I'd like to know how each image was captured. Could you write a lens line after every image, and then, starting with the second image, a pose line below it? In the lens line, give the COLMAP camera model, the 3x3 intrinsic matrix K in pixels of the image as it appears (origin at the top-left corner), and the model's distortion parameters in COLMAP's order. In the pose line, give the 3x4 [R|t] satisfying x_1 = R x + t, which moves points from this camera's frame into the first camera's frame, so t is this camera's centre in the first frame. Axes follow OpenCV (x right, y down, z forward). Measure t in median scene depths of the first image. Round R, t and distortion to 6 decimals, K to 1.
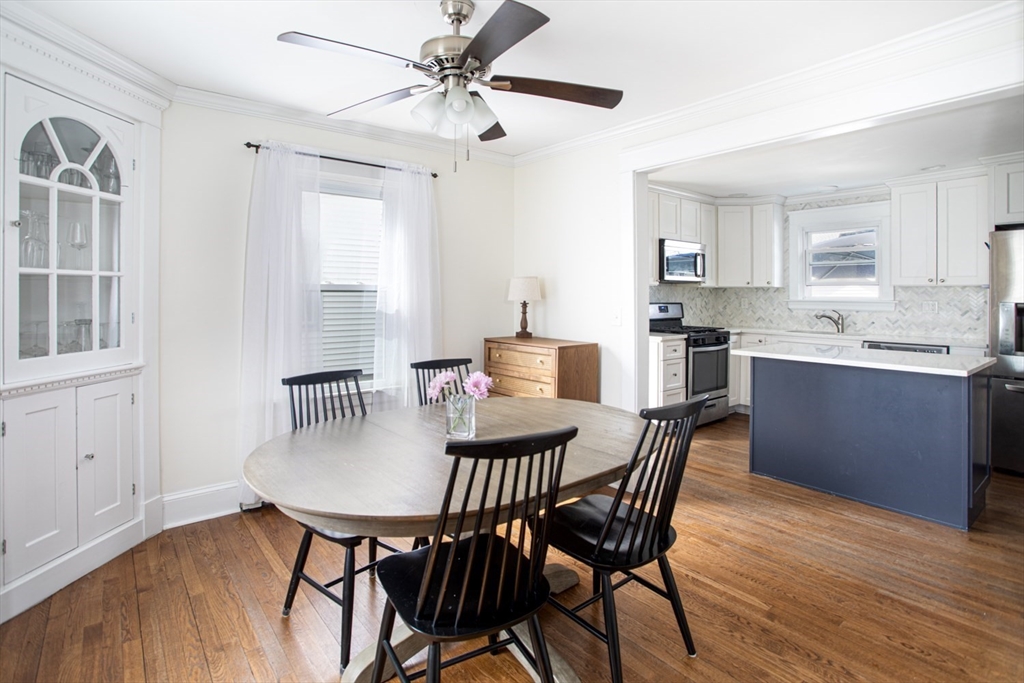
lens RADIAL K [[537.5, 0, 497.3], [0, 537.5, 291.6], [0, 0, 1]] dist [-0.047398, 0.011597]
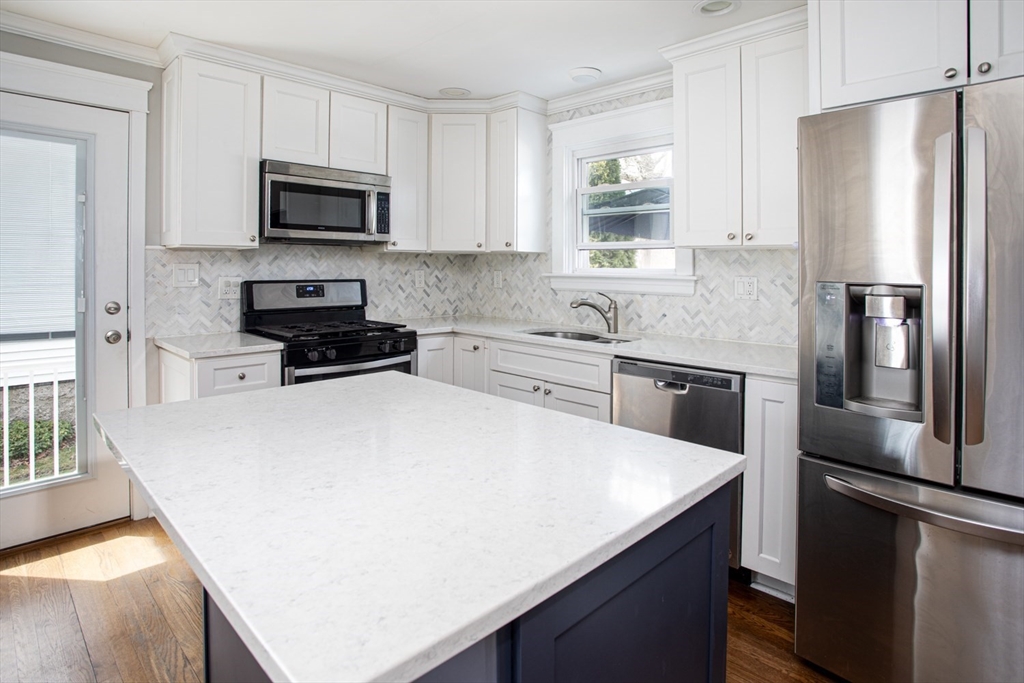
lens RADIAL K [[565.1, 0, 515.4], [0, 565.1, 268.7], [0, 0, 1]] dist [-0.035861, 0.001054]
pose [[0.994044, -0.001927, 0.108959, 0.592783], [0.000813, 0.999947, 0.010270, 0.004077], [-0.108973, -0.010121, 0.993993, 0.507456]]
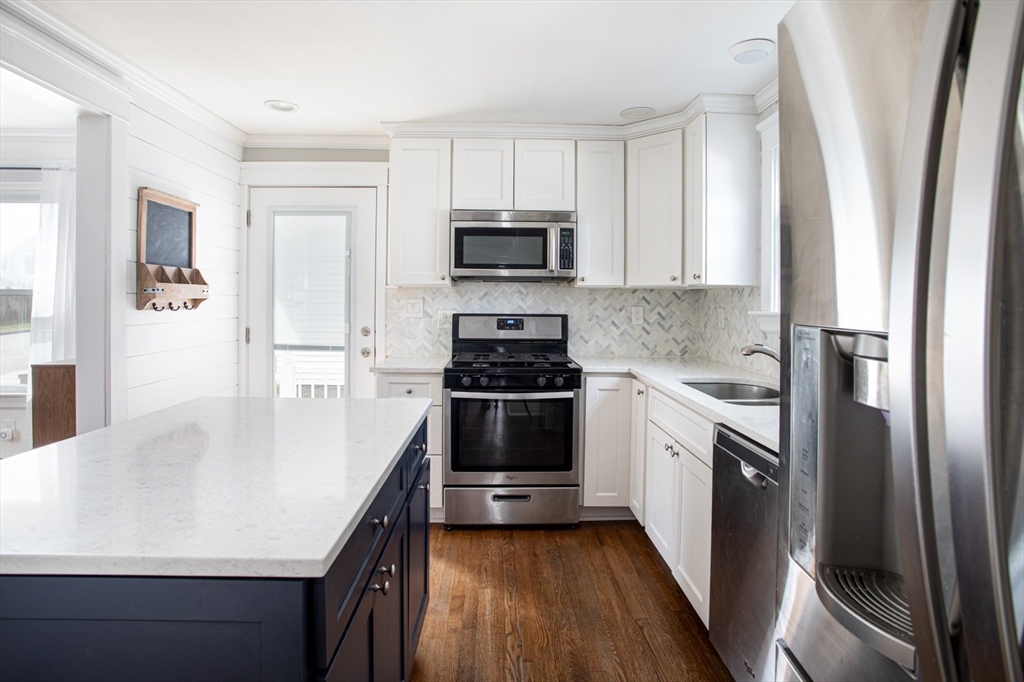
lens RADIAL K [[537.5, 0, 517.2], [0, 537.5, 308.2], [0, 0, 1]] dist [-0.047398, 0.011597]
pose [[0.788663, 0.006552, -0.614790, 0.899240], [-0.000020, 0.999943, 0.010630, 0.009734], [0.614825, -0.008371, 0.788619, 0.667340]]
